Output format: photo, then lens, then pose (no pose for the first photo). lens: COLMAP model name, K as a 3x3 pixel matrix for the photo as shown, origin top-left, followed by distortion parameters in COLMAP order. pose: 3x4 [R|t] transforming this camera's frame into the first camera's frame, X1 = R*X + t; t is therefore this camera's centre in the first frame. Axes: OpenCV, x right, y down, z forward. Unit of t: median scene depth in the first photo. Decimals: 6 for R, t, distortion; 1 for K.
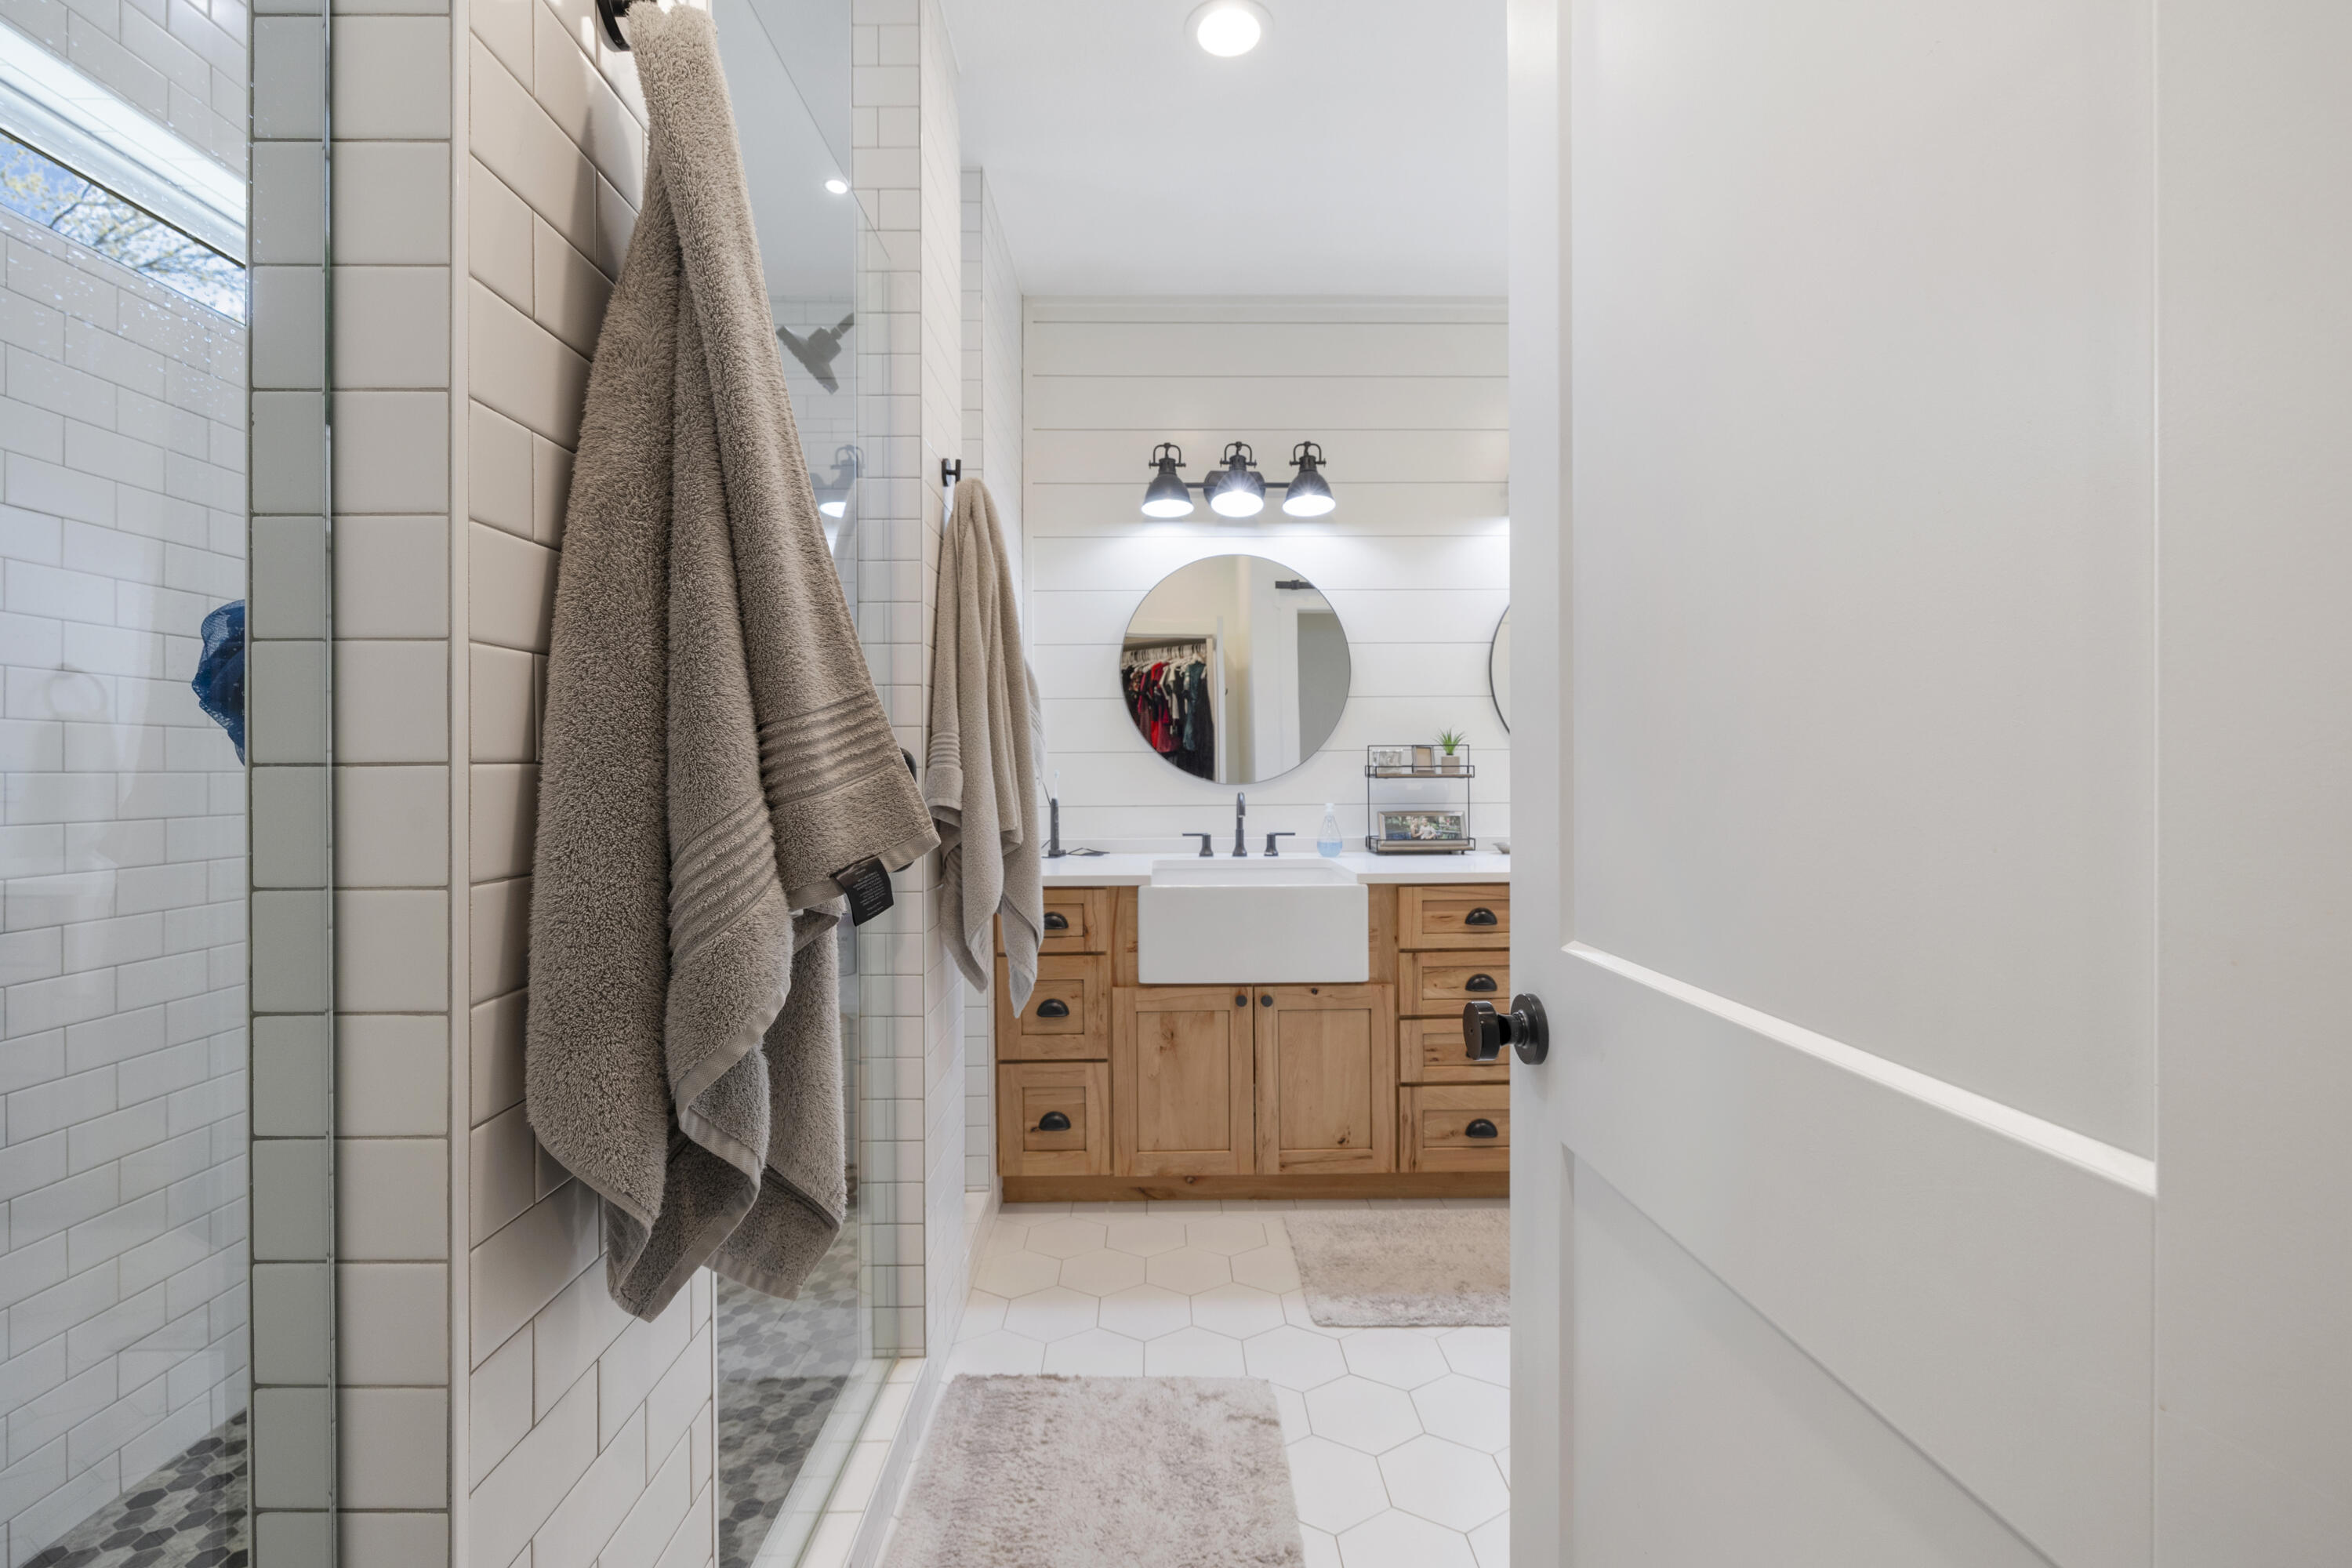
lens RADIAL K [[1009.3, 0, 1173.9], [0, 1009.3, 750.1], [0, 0, 1]] dist [-0.001189, -0.000041]
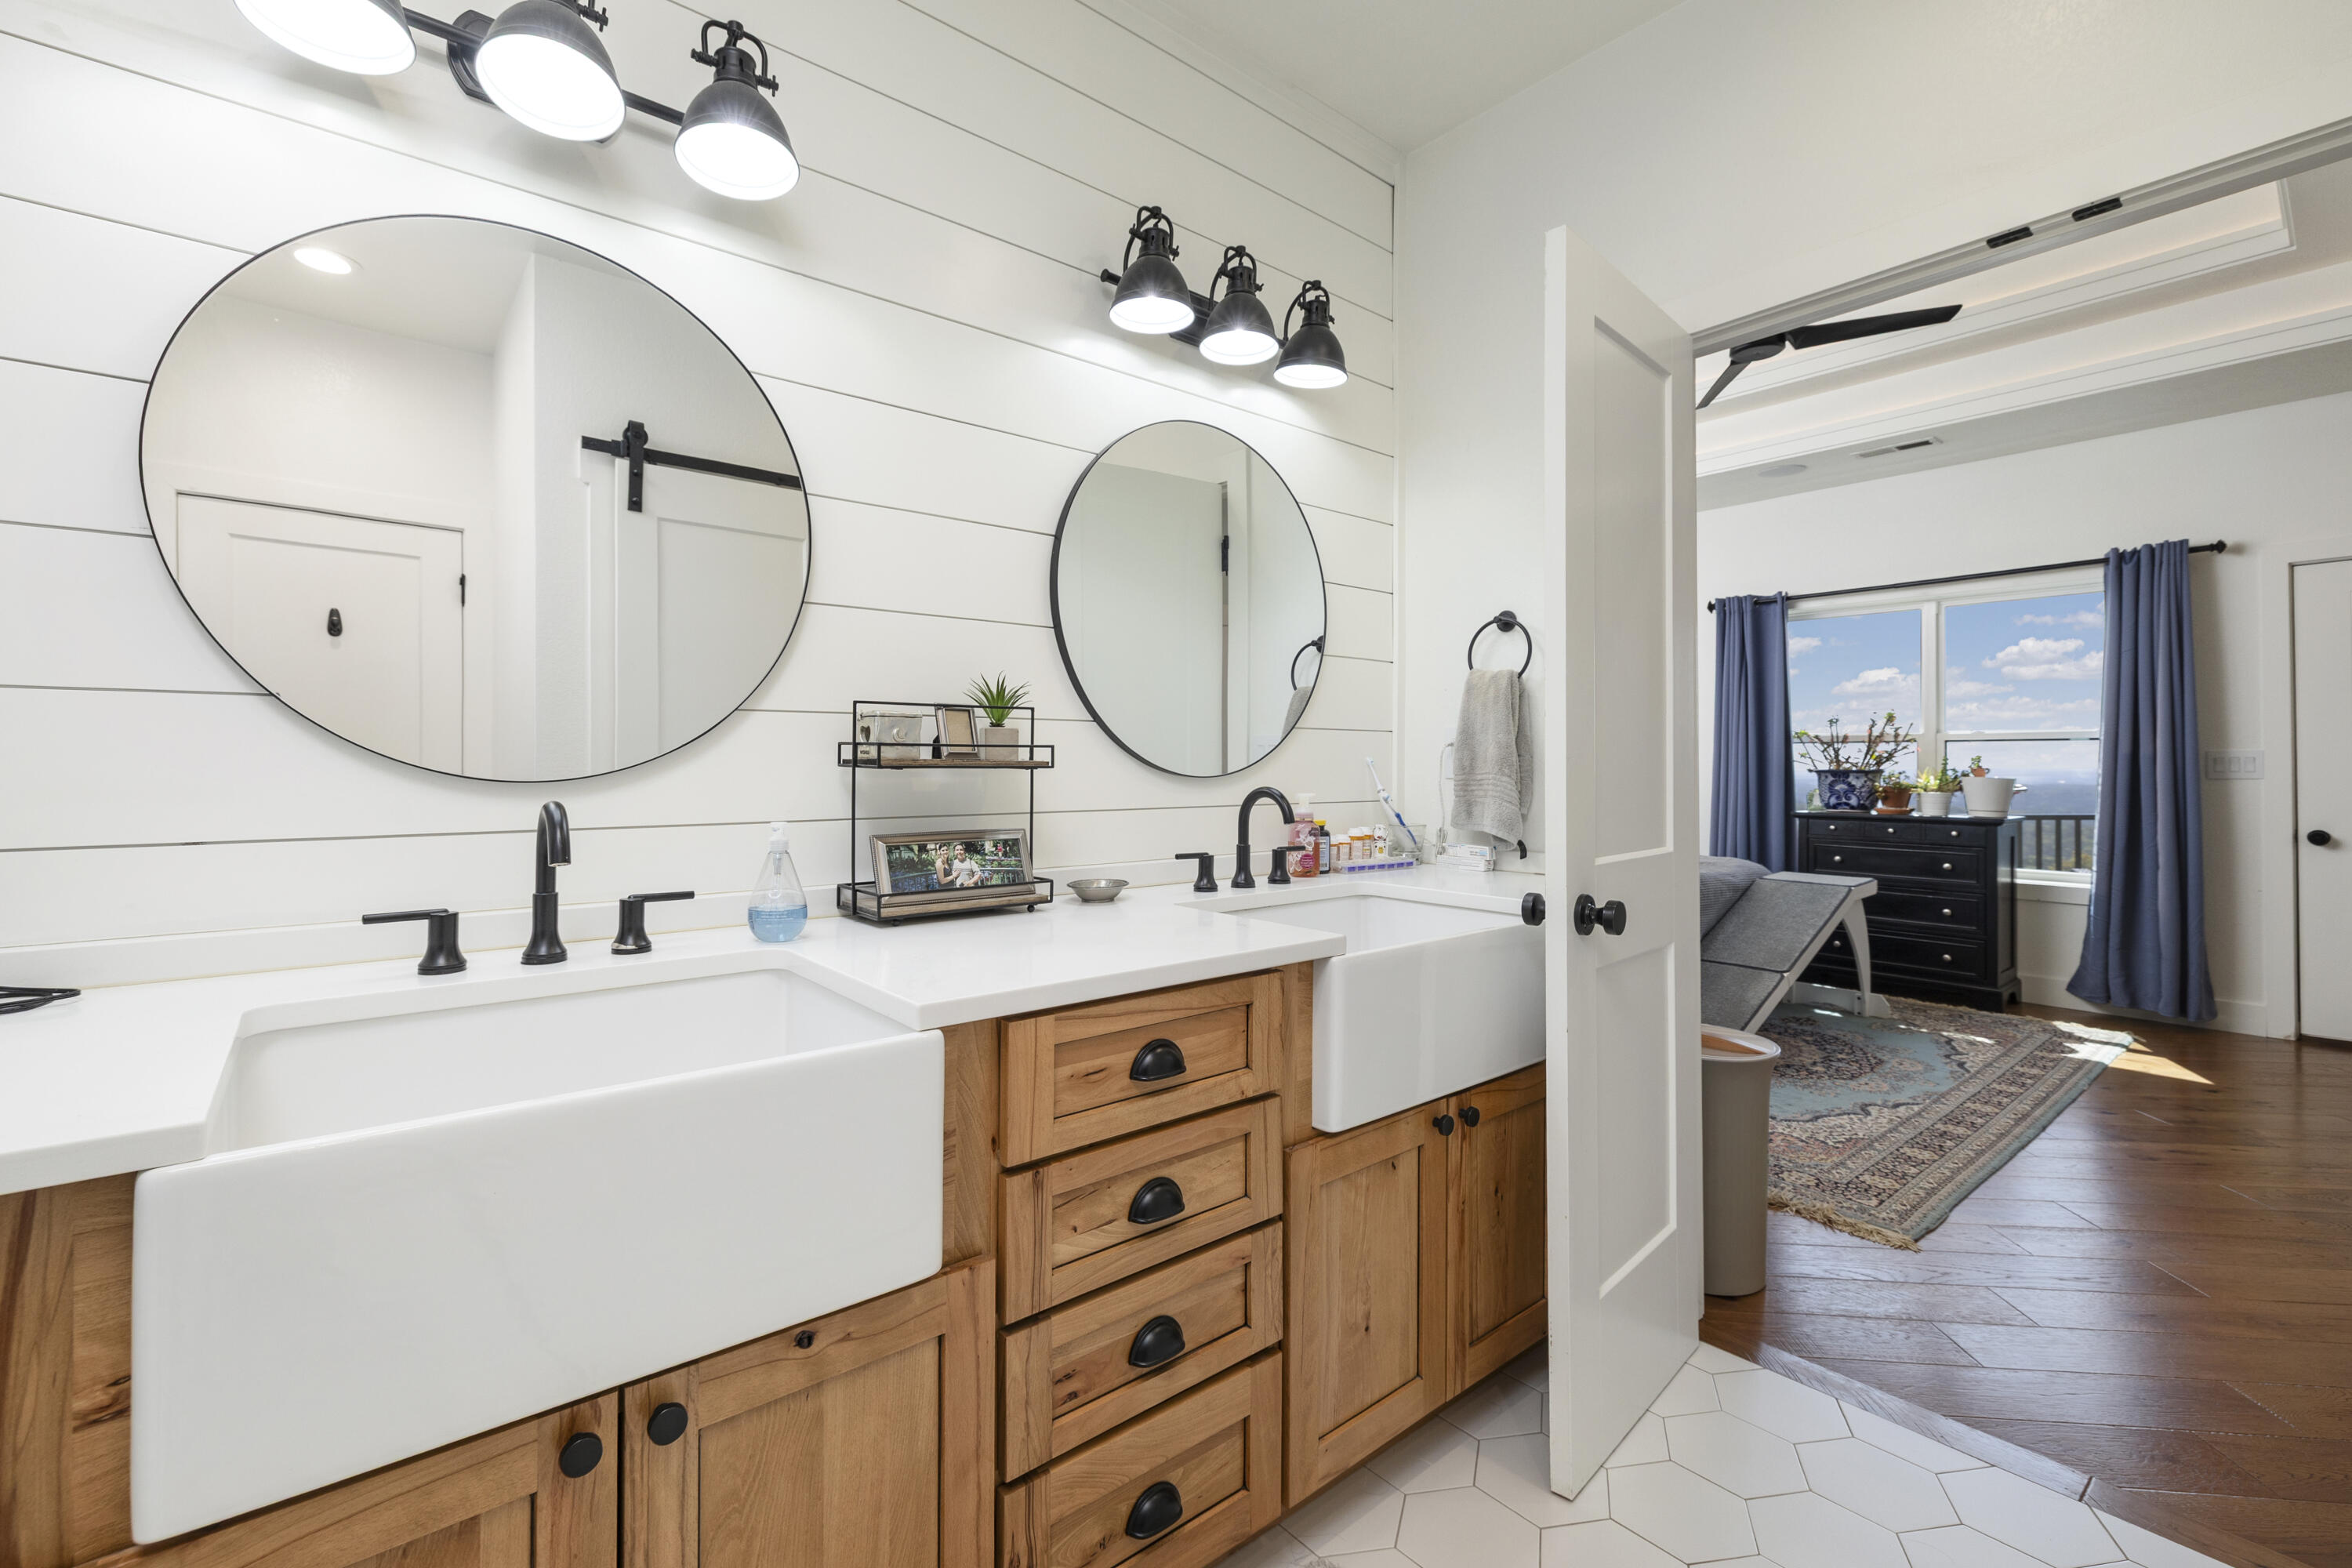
lens RADIAL K [[1009.3, 0, 1173.9], [0, 1009.3, 750.1], [0, 0, 1]] dist [-0.001189, -0.000041]
pose [[0.781825, 0.013177, 0.623359, 0.011227], [-0.017140, 0.999853, 0.000362, 0.019344], [-0.623263, -0.010968, 0.781935, 0.621452]]
